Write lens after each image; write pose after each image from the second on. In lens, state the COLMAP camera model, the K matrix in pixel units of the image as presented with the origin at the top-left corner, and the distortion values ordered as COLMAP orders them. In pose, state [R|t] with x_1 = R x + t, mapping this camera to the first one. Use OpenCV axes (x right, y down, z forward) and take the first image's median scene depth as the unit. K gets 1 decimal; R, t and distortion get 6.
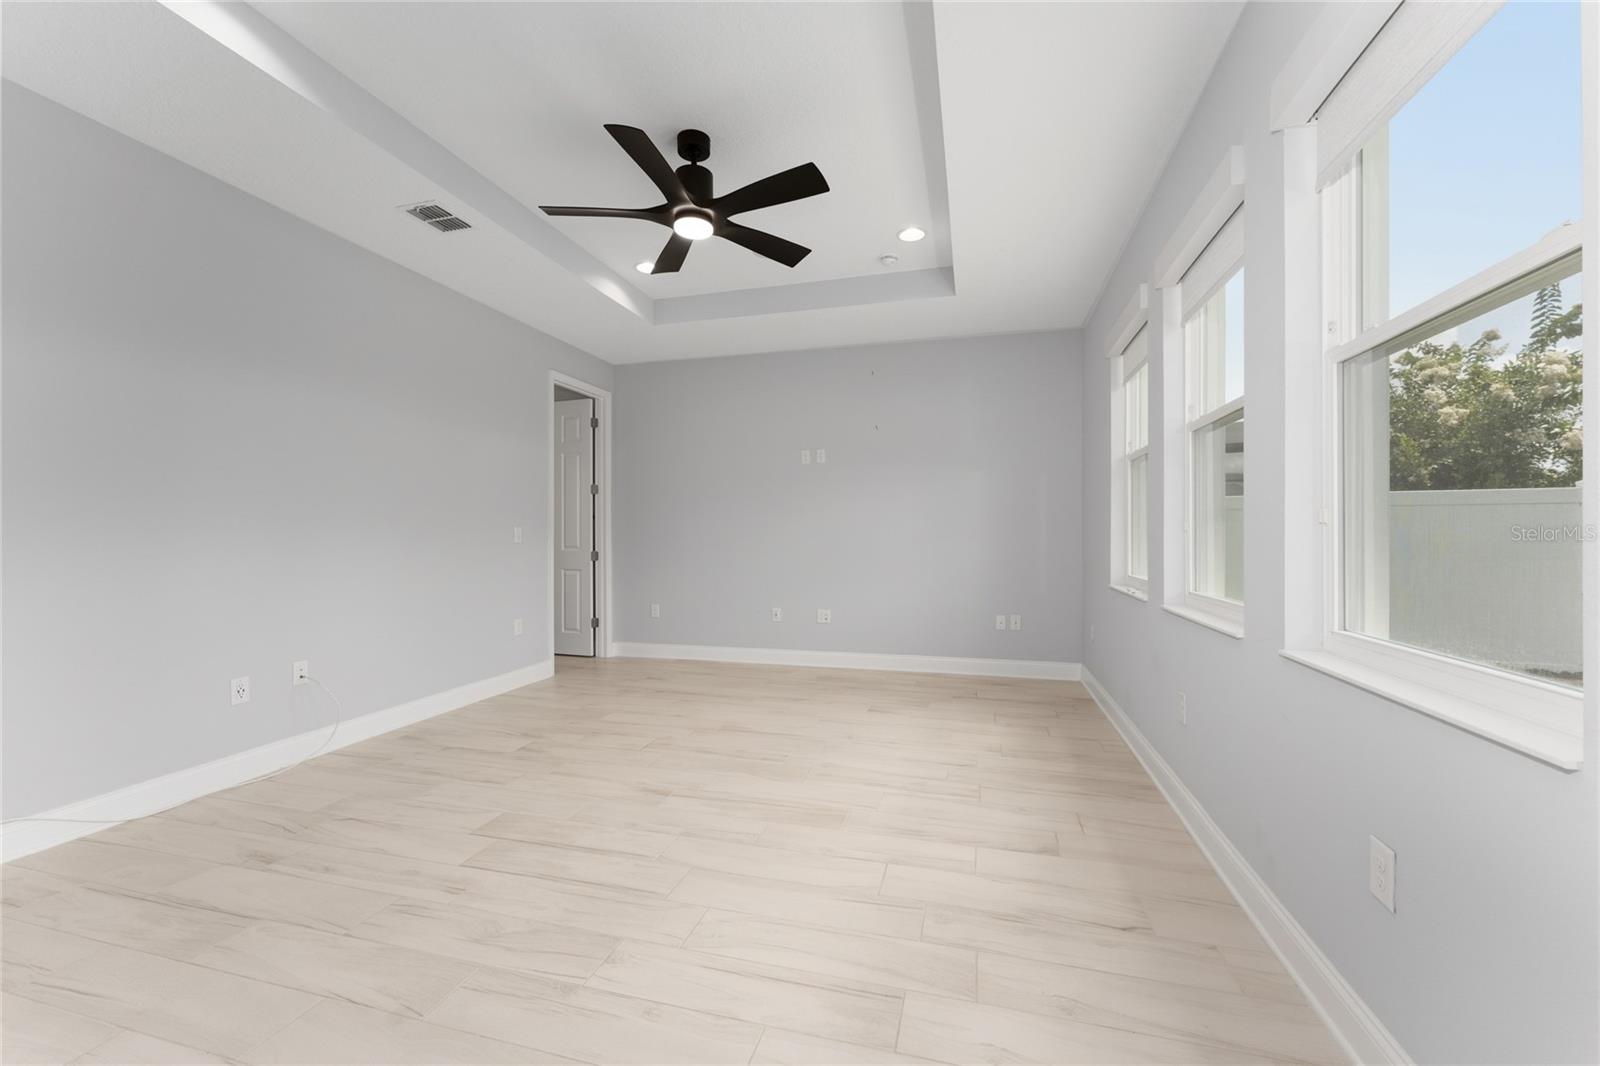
lens RADIAL K [[636.2, 0, 801.9], [0, 636.2, 534.6], [0, 0, 1]] dist [0.006642, 0.000042]
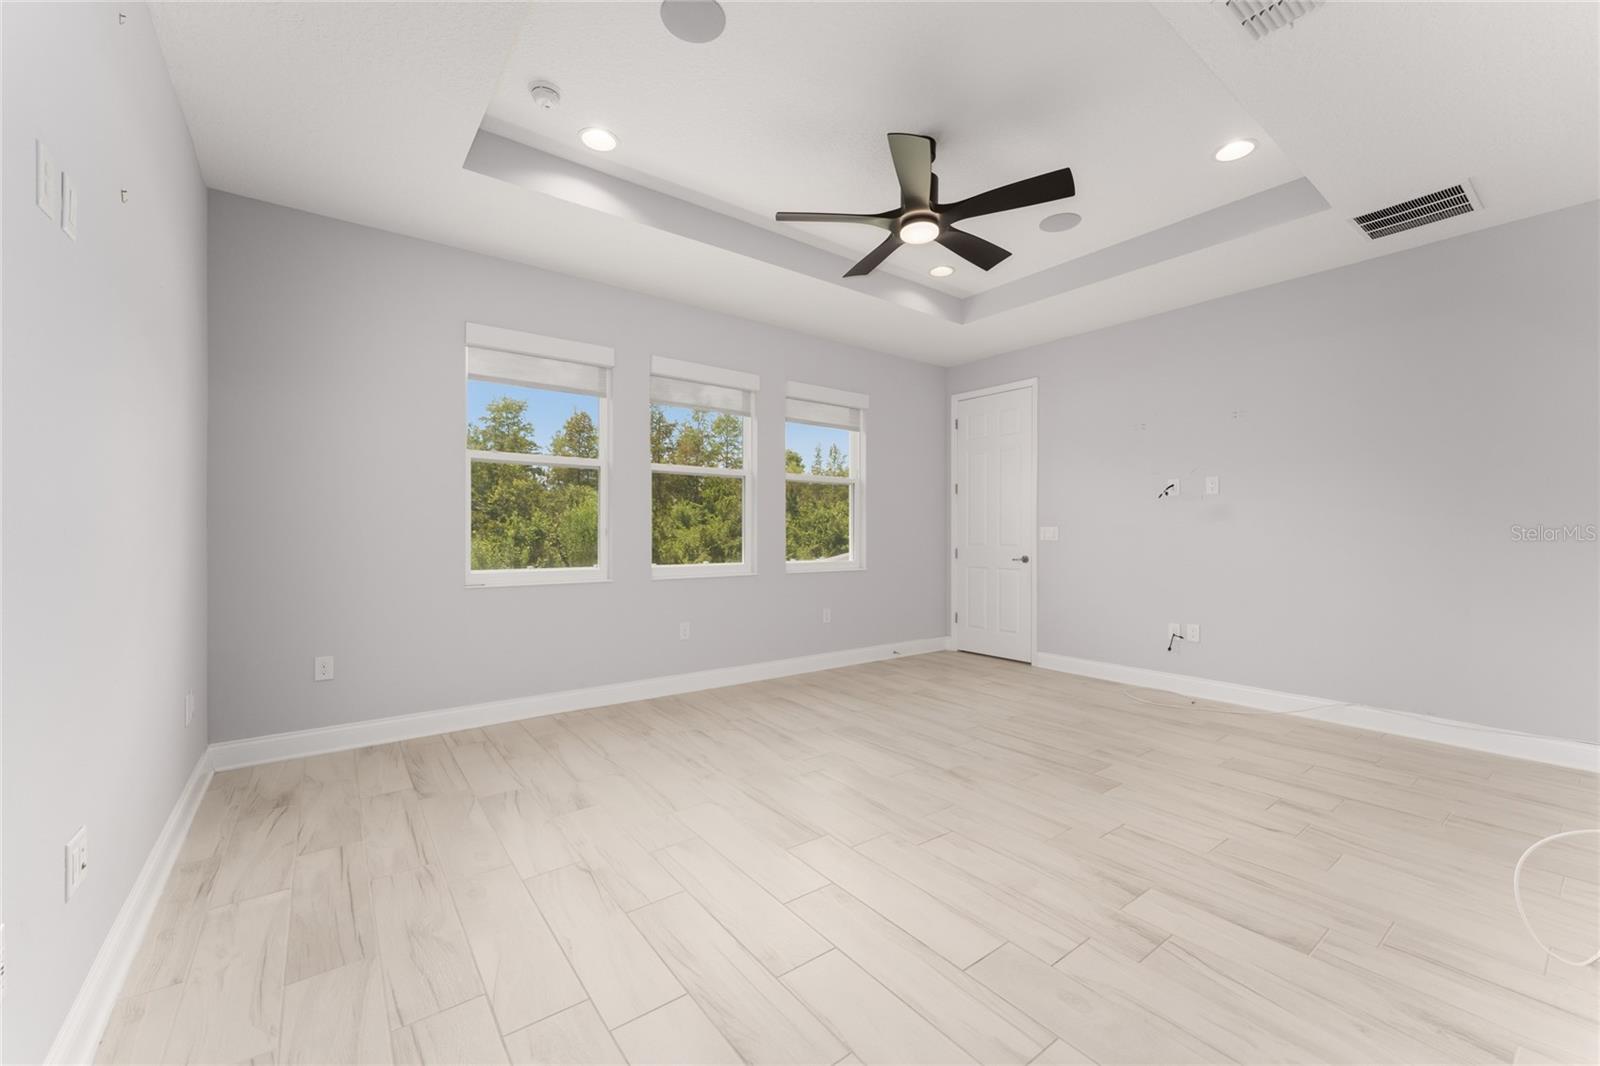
lens RADIAL K [[636.2, 0, 799.2], [0, 636.2, 532.4], [0, 0, 1]] dist [0.006642, 0.000042]
pose [[-0.793984, 0.001679, 0.607936, -0.699074], [-0.000070, 0.999996, -0.002854, -0.000981], [-0.607938, -0.002308, -0.793981, 2.106617]]
